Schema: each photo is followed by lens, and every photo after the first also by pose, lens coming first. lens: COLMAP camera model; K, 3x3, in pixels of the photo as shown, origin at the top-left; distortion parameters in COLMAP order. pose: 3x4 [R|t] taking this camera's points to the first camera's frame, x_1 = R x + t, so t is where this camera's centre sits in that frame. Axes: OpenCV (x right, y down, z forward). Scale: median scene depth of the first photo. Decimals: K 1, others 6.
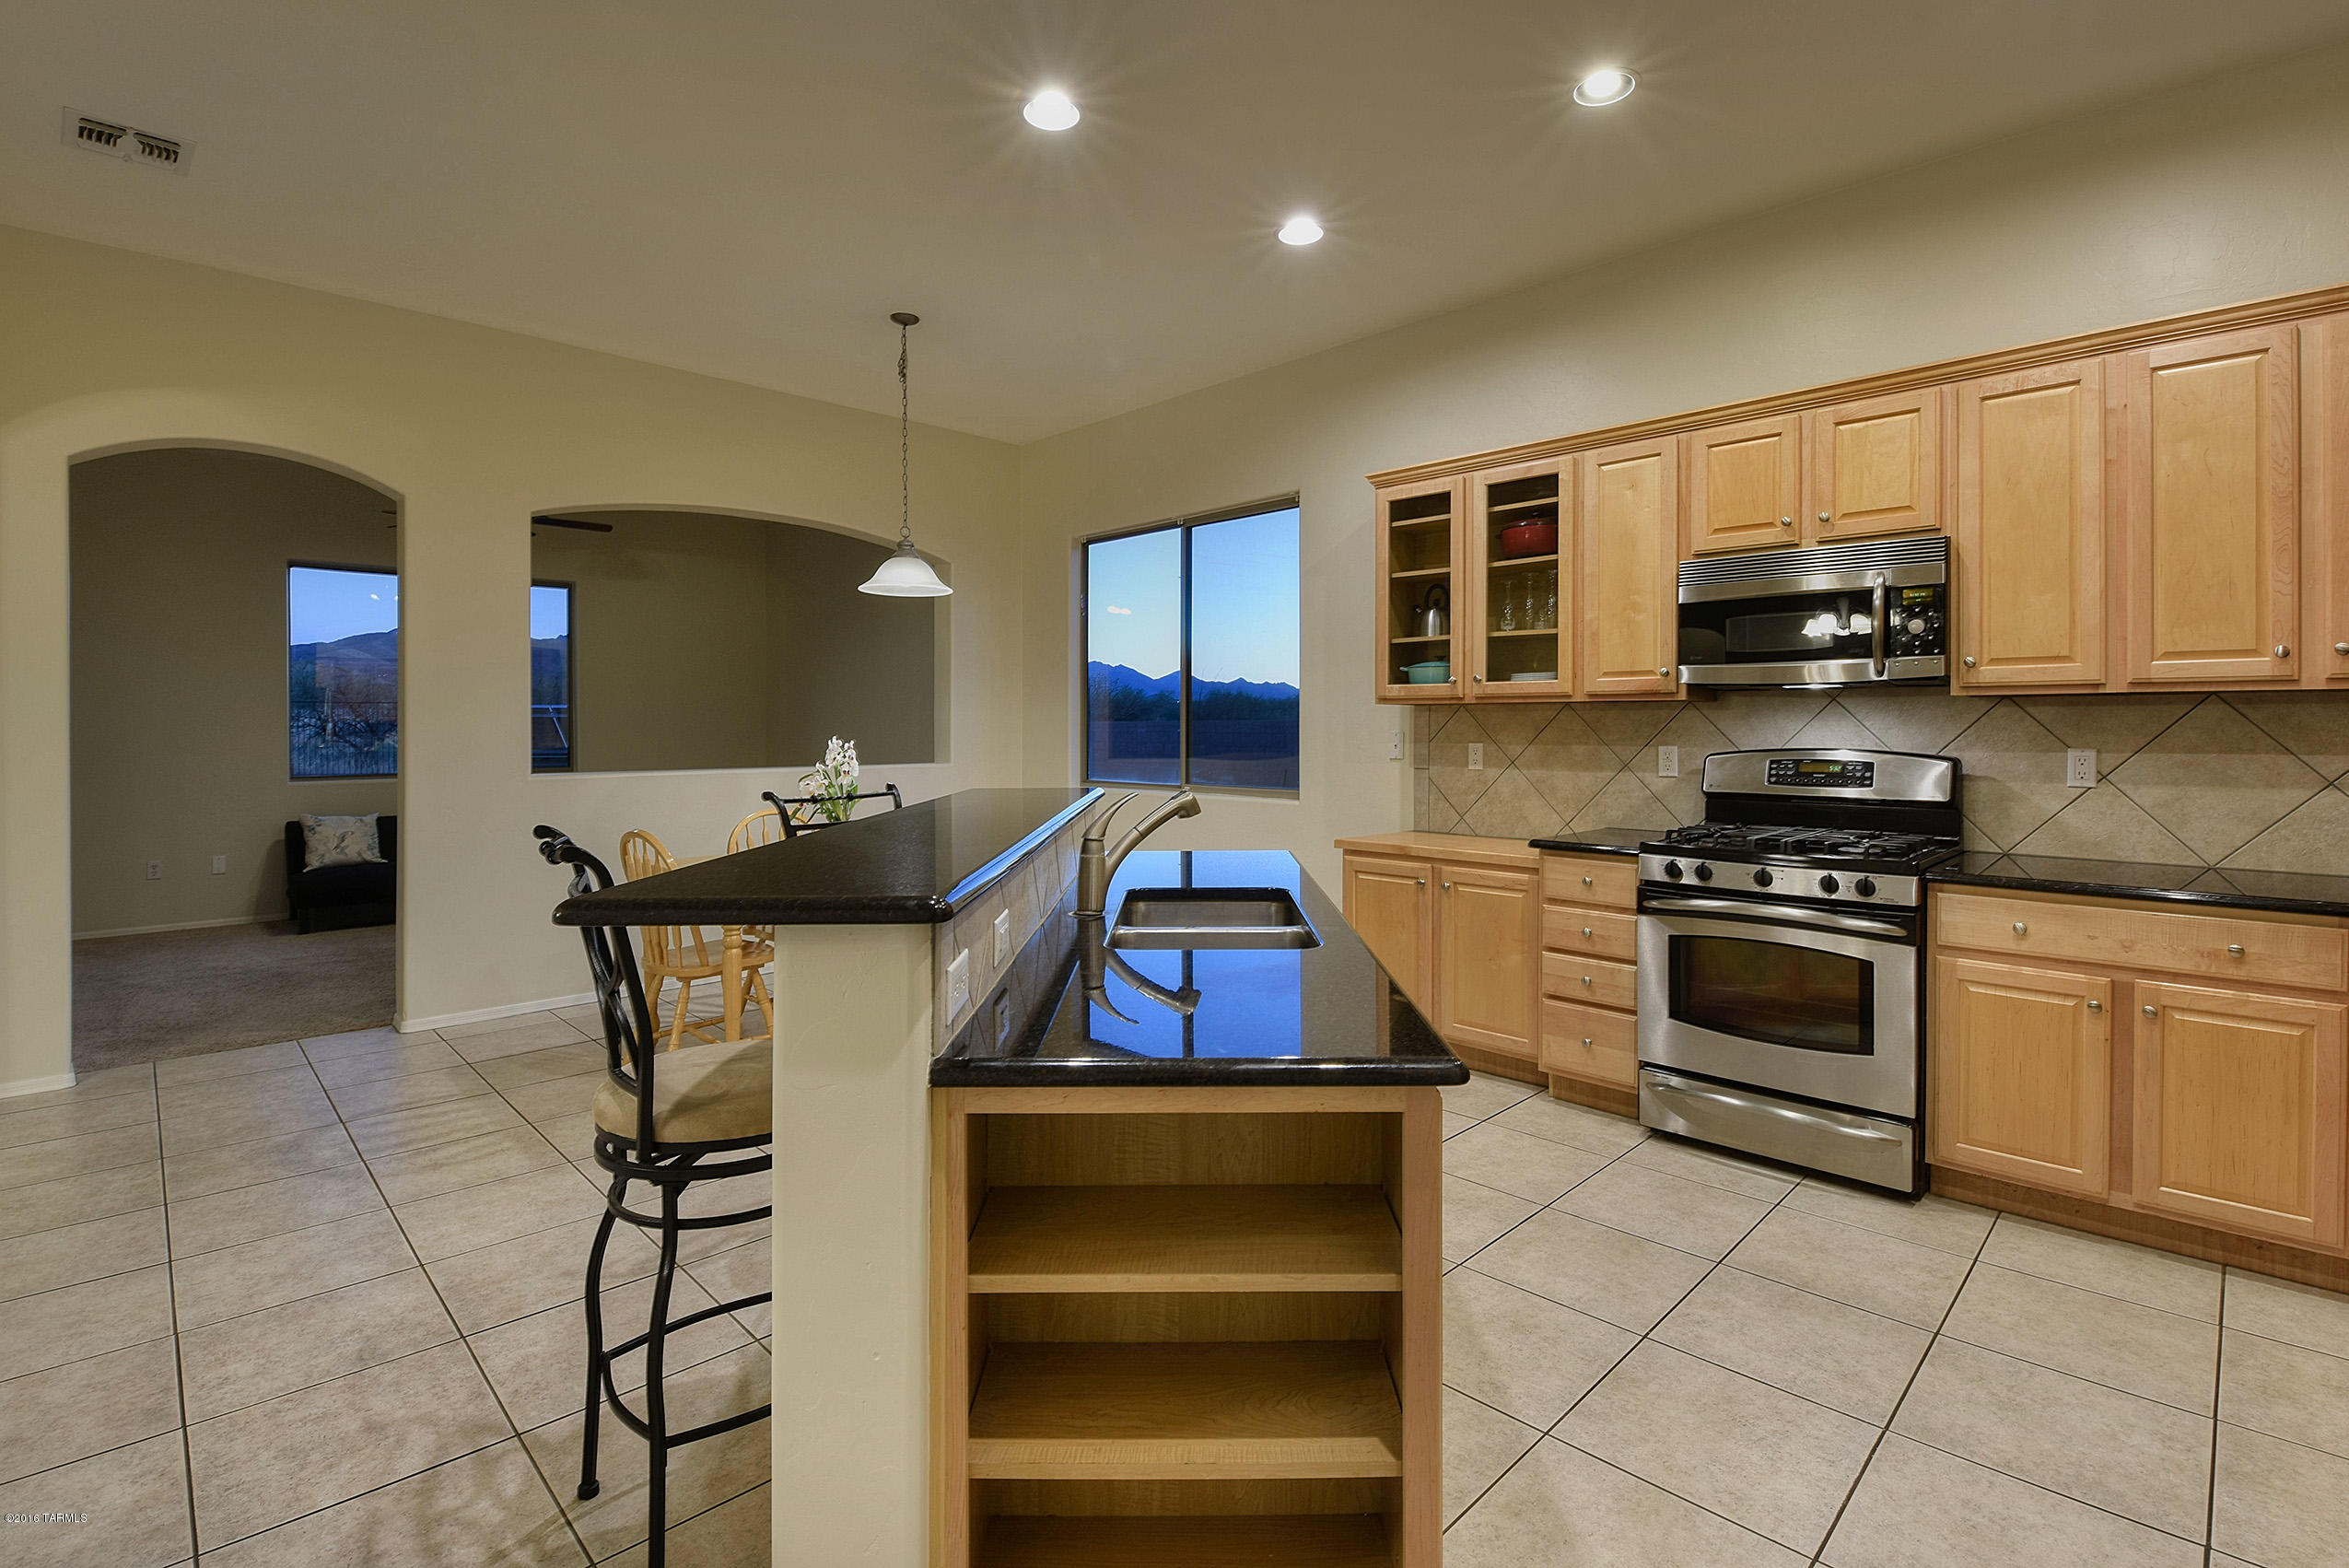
lens RADIAL K [[1210.2, 0, 1230.9], [0, 1210.2, 706.2], [0, 0, 1]] dist [-0.004112, -0.000886]
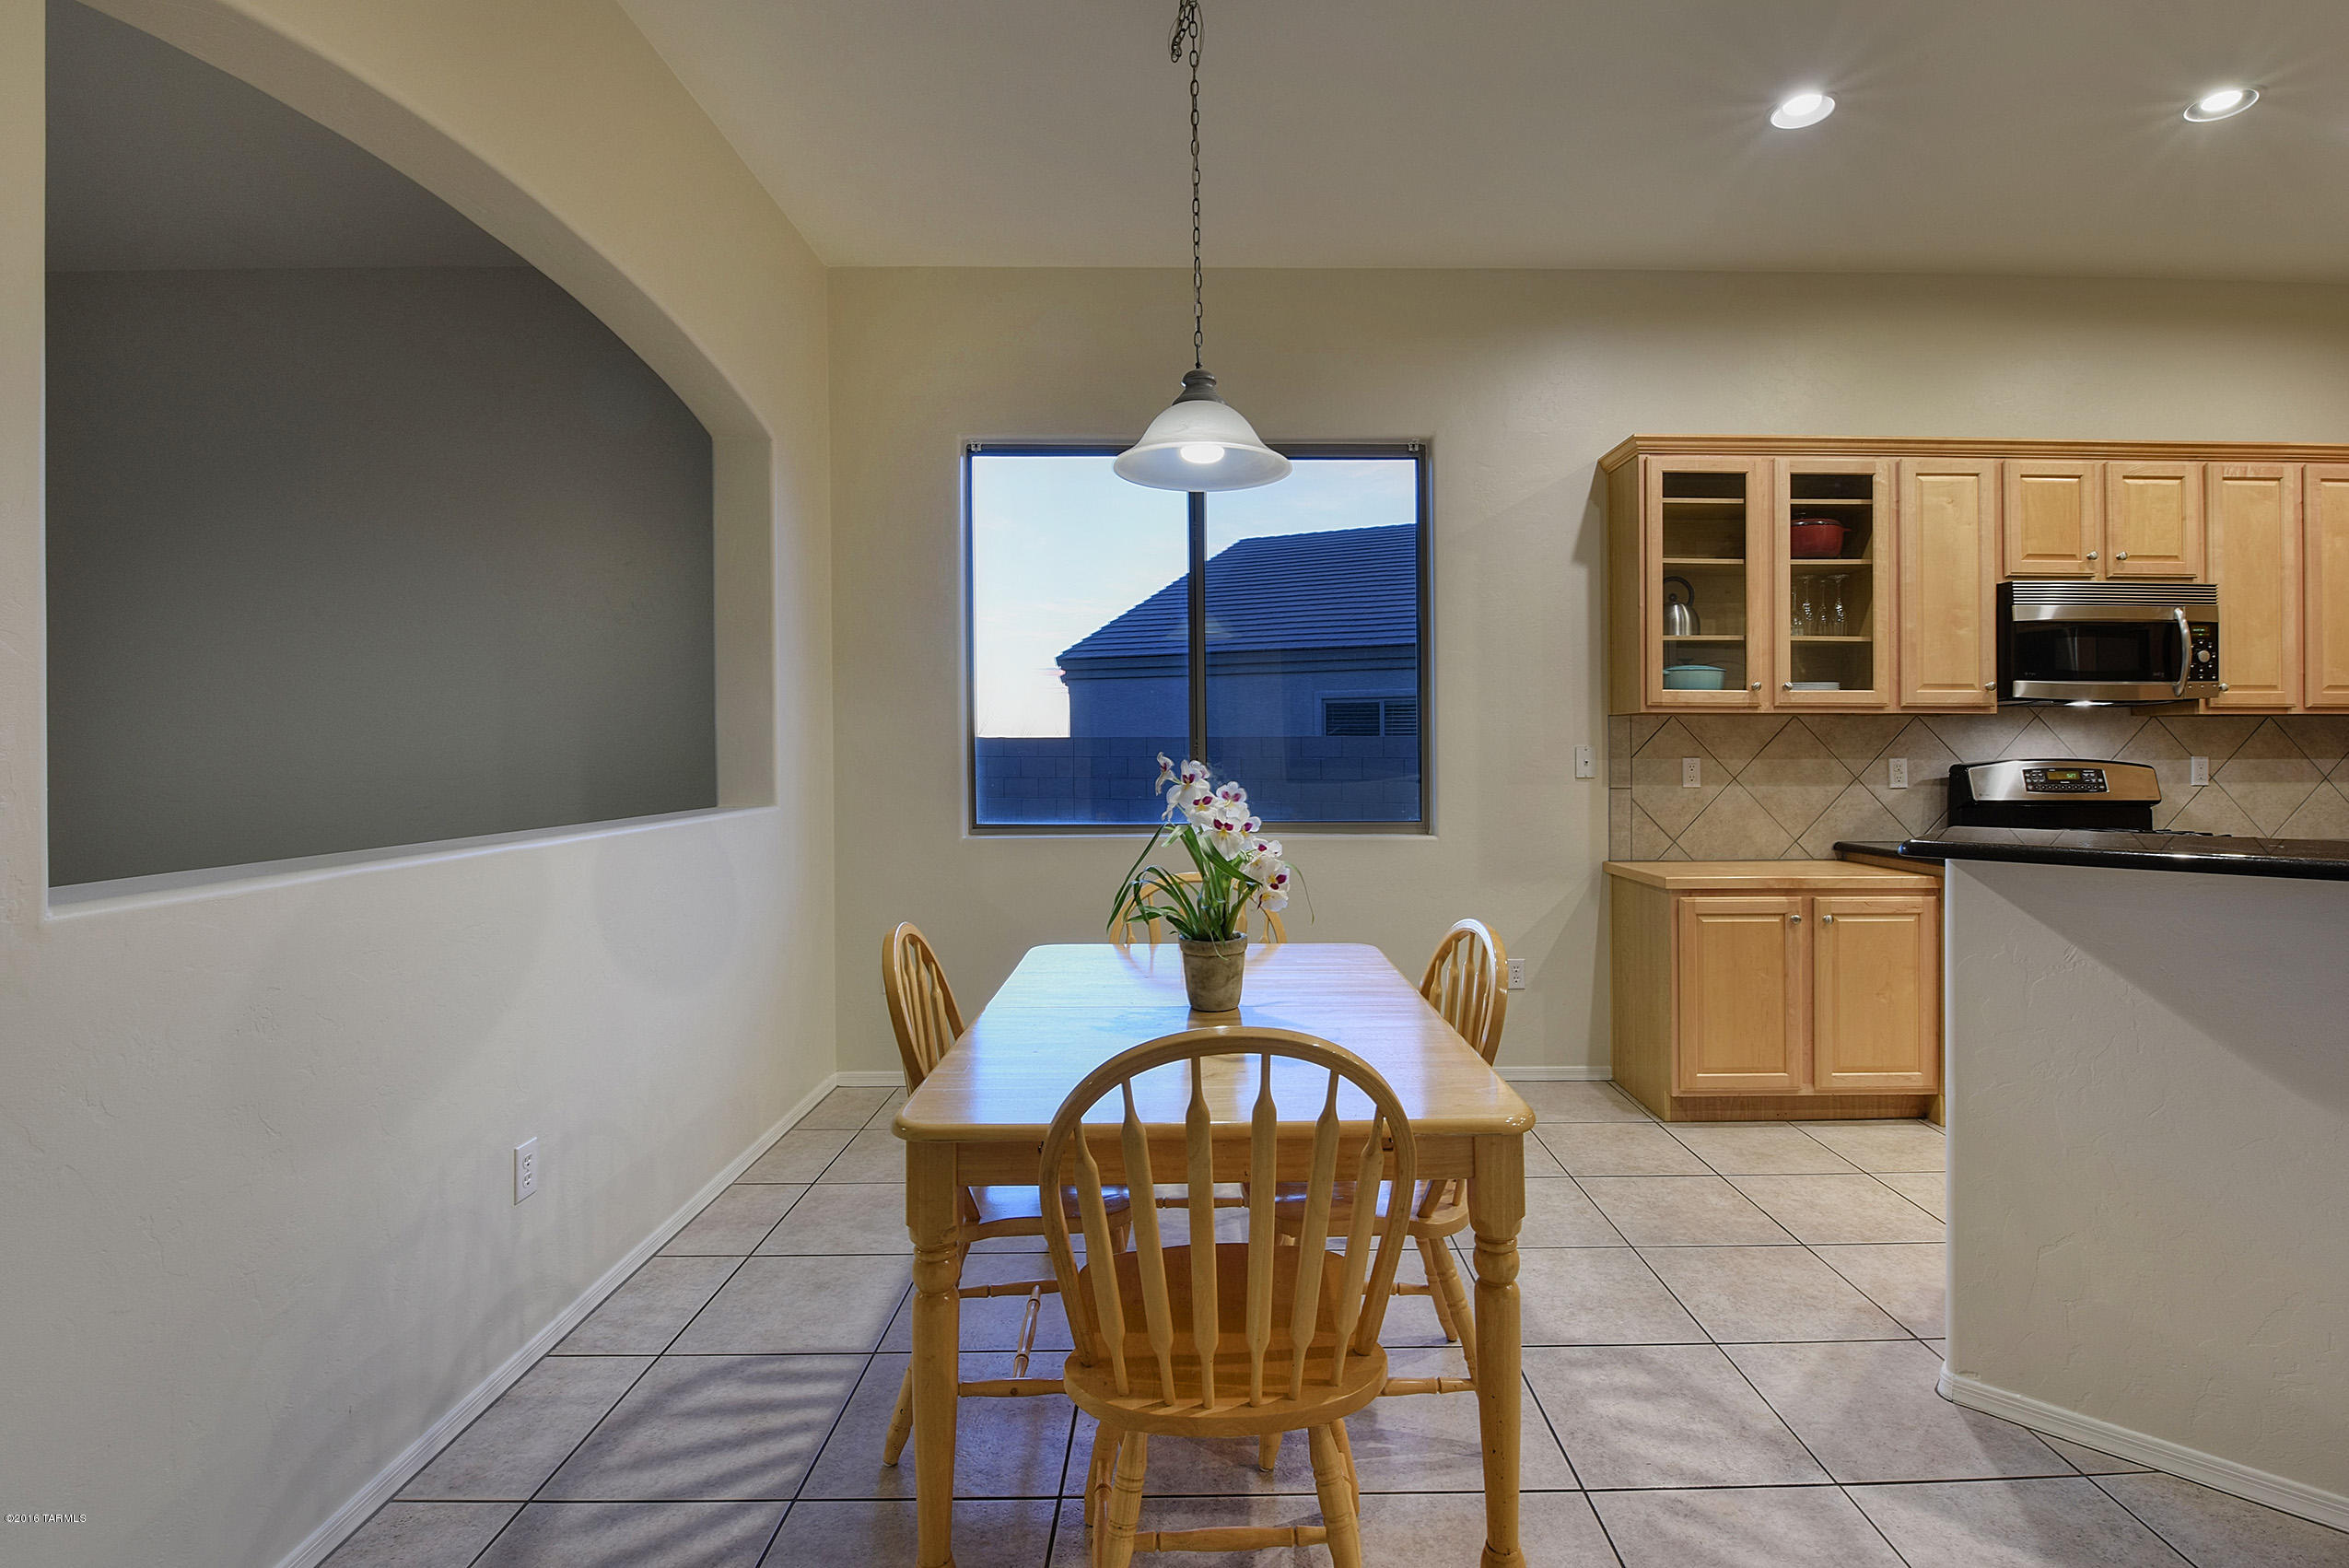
lens RADIAL K [[1102.0, 0, 1218.1], [0, 1102.0, 738.2], [0, 0, 1]] dist [-0.000778, -0.014819]
pose [[0.668401, 0.006196, 0.743775, -0.776127], [-0.011942, 0.999926, 0.002402, 0.021614], [-0.743705, -0.010487, 0.668426, 0.860934]]
